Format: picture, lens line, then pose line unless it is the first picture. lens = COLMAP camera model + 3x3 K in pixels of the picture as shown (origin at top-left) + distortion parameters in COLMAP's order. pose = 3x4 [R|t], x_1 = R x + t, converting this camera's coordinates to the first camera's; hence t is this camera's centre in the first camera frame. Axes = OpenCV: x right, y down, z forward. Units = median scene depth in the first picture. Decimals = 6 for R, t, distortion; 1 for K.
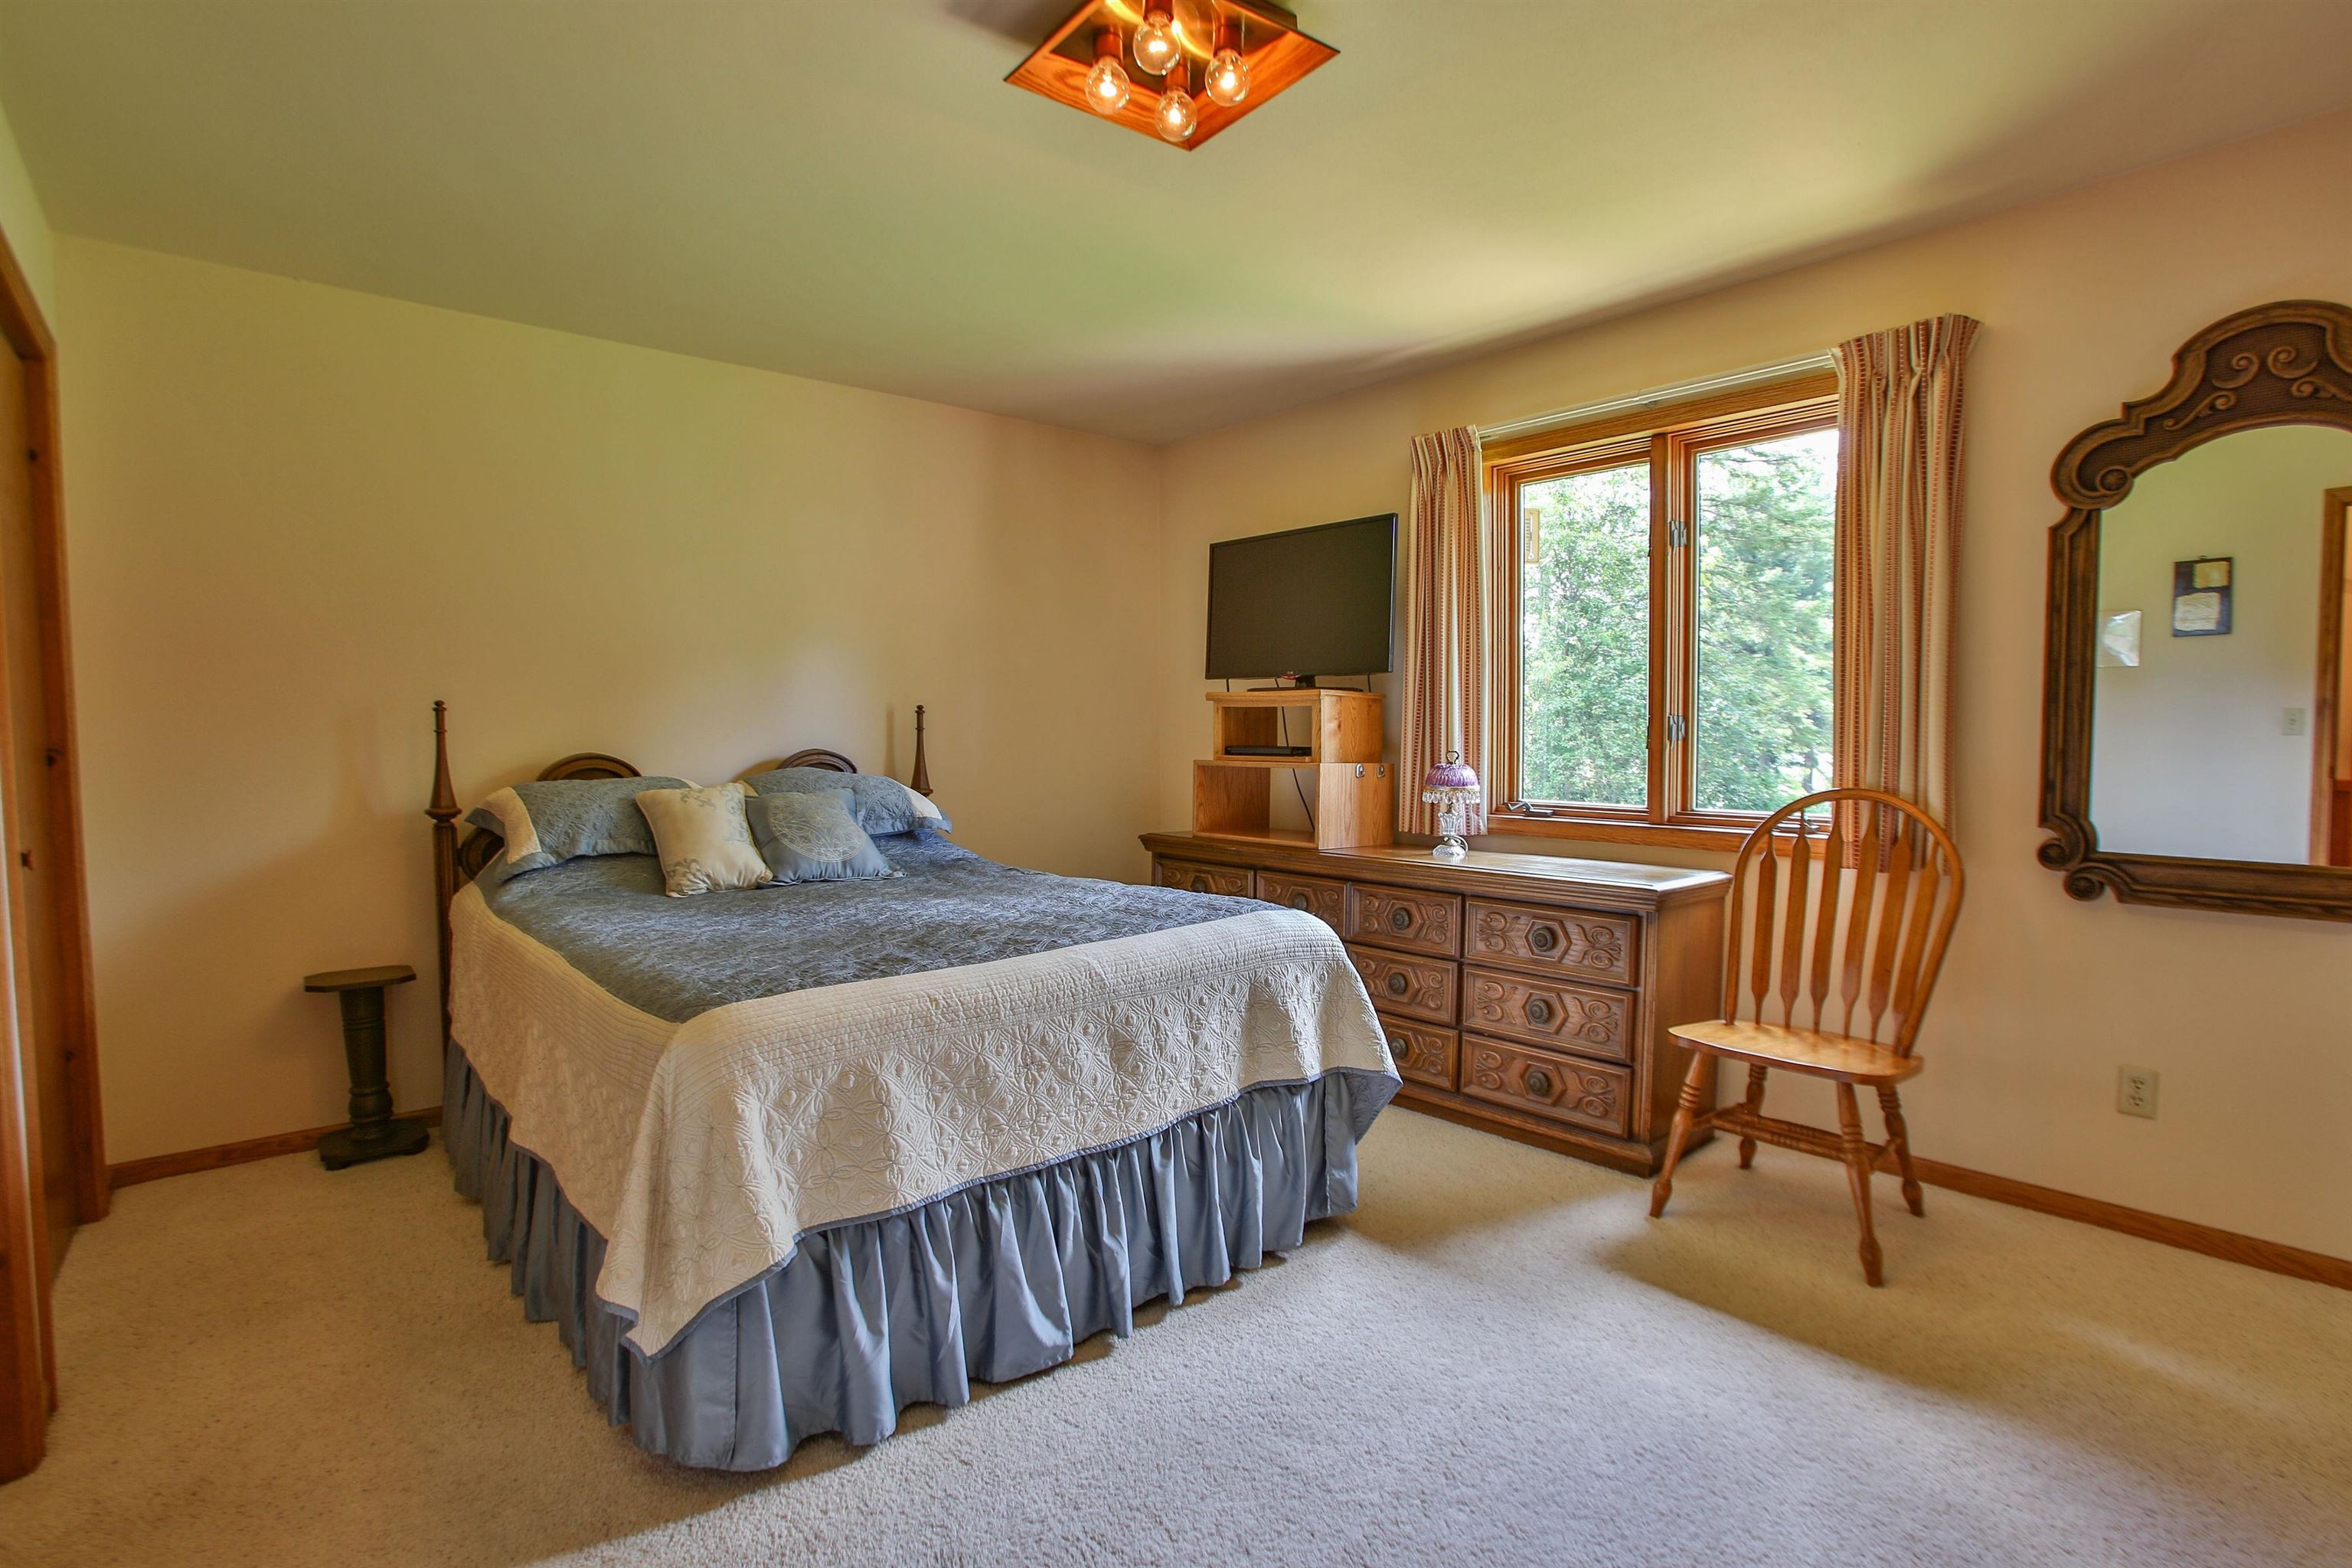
lens RADIAL K [[1139.4, 0, 1176.0], [0, 1139.4, 784.0], [0, 0, 1]] dist [-0.081090, 0.035406]
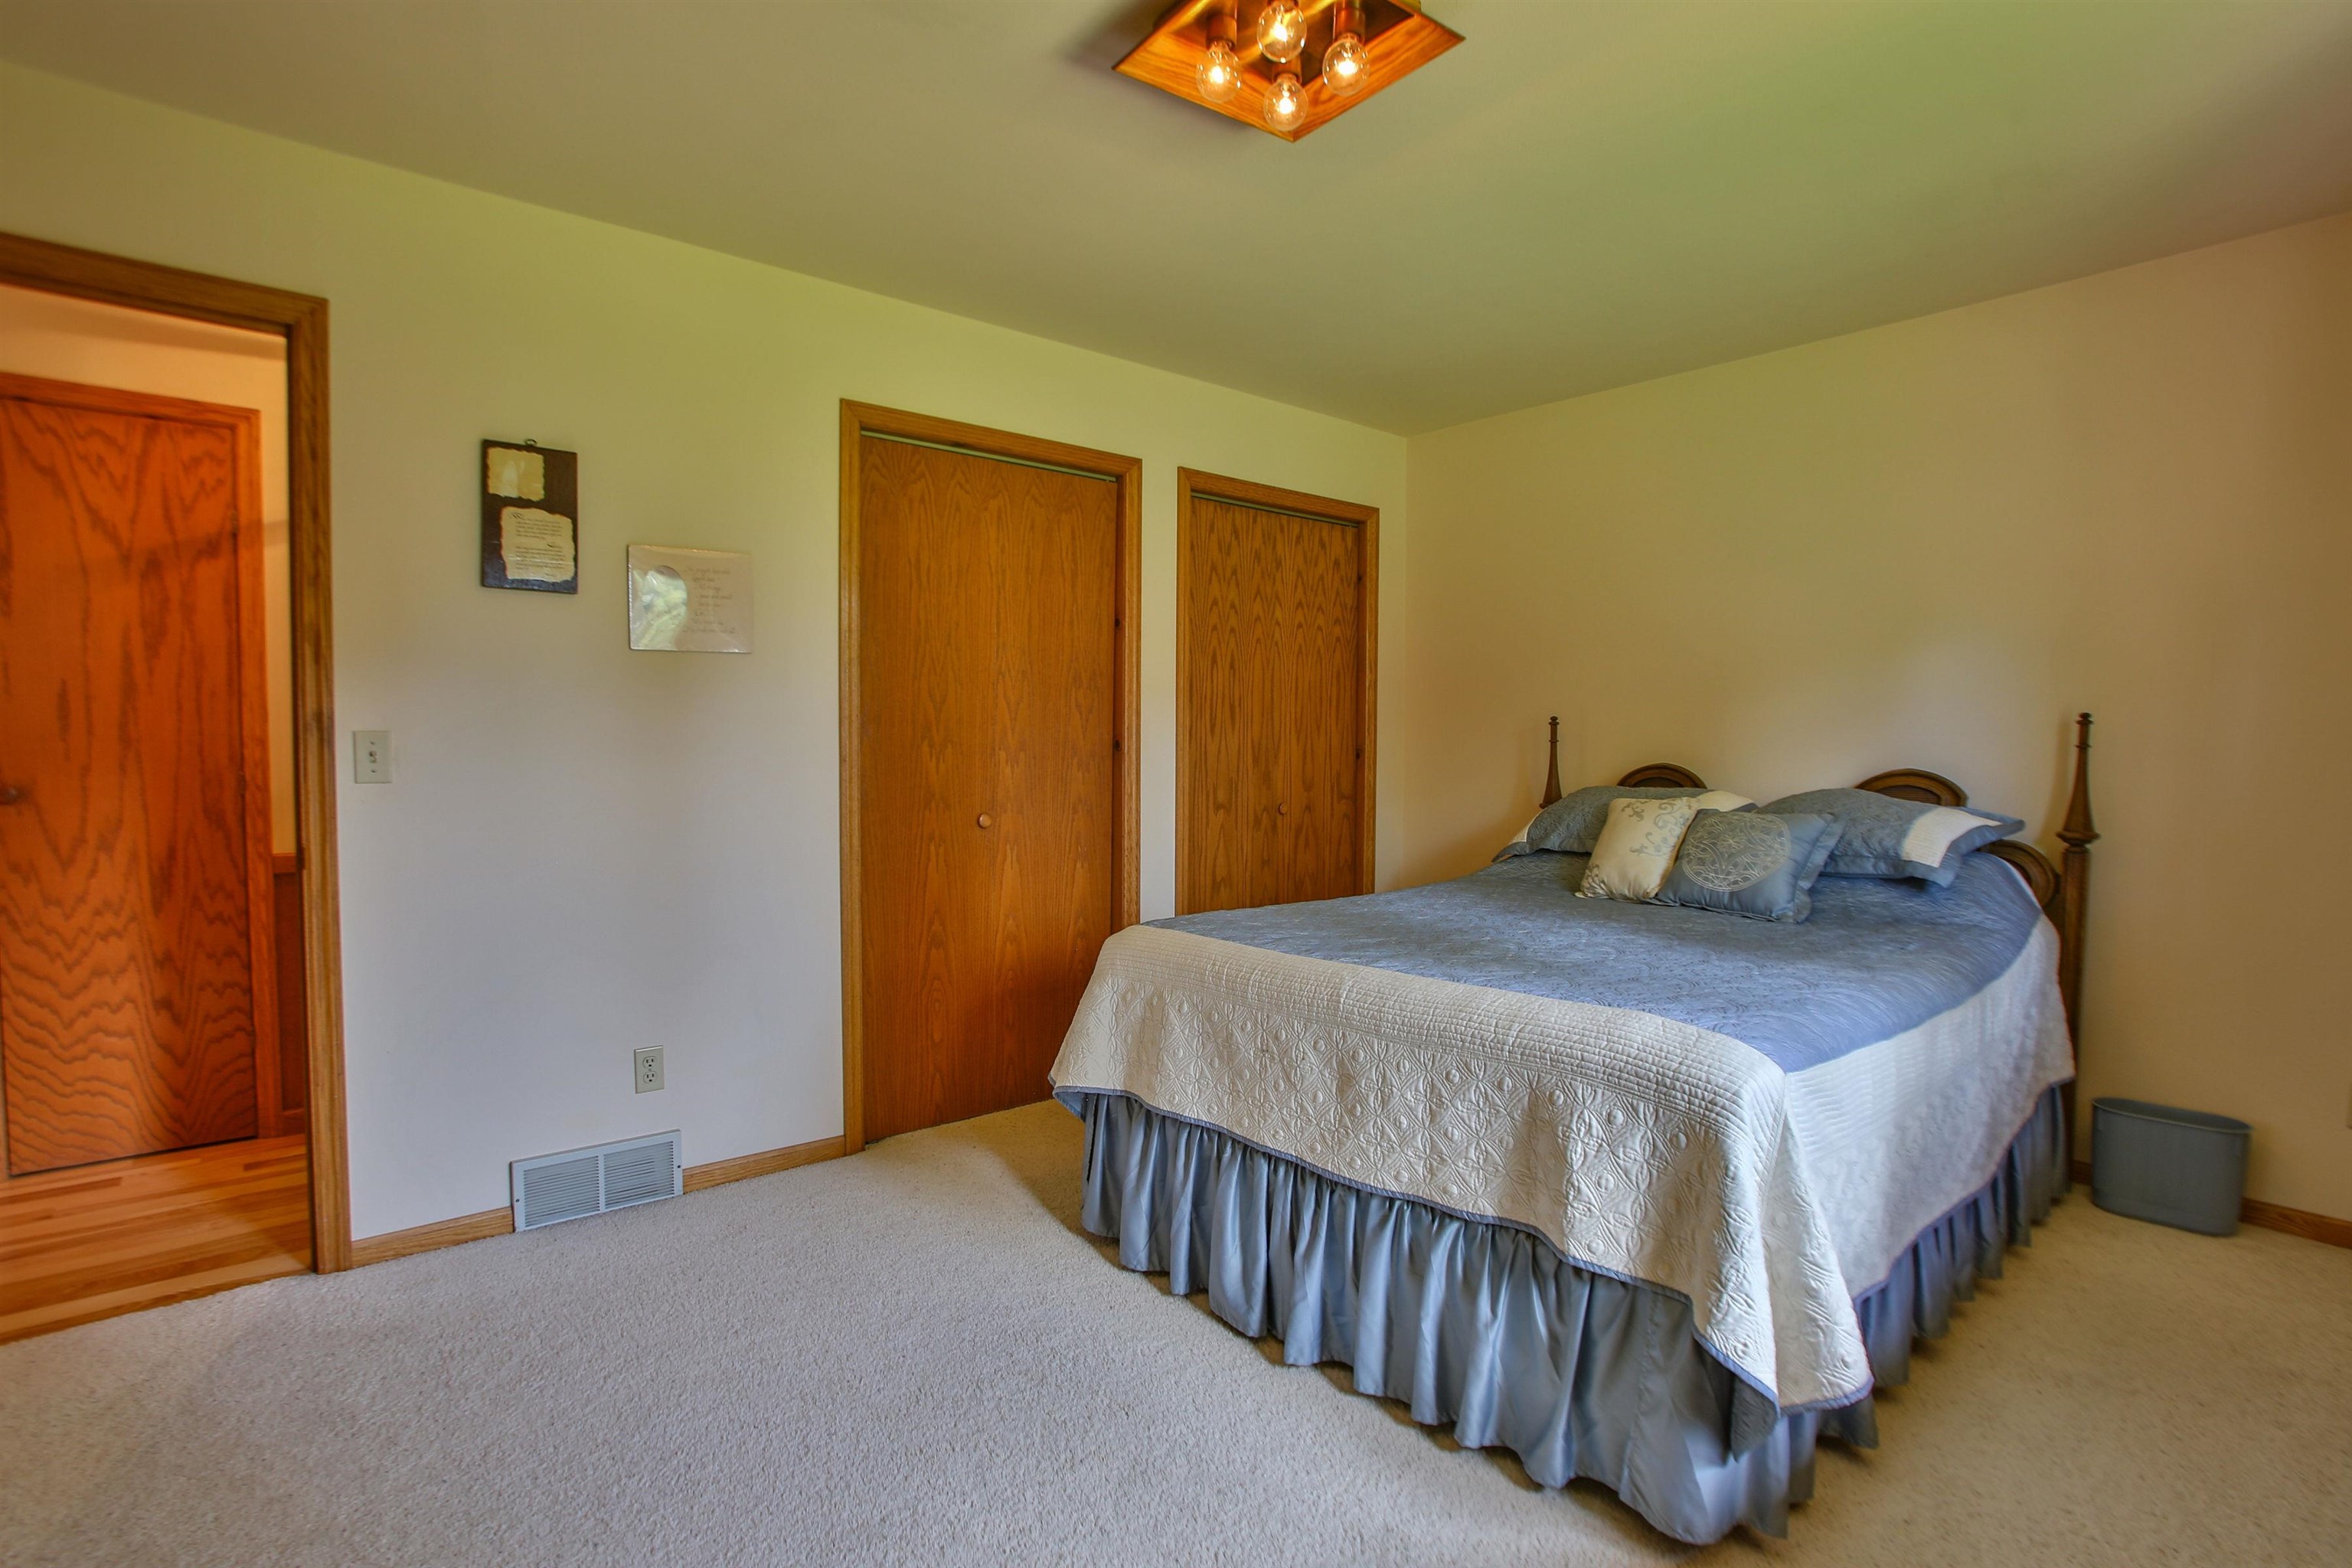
lens RADIAL K [[1139.4, 0, 1176.0], [0, 1139.4, 784.0], [0, 0, 1]] dist [-0.081090, 0.035406]
pose [[-0.004427, 0.043773, -0.999032, 0.875407], [-0.055721, 0.997479, 0.043952, -0.046032], [0.998437, 0.055861, -0.001977, 0.842300]]
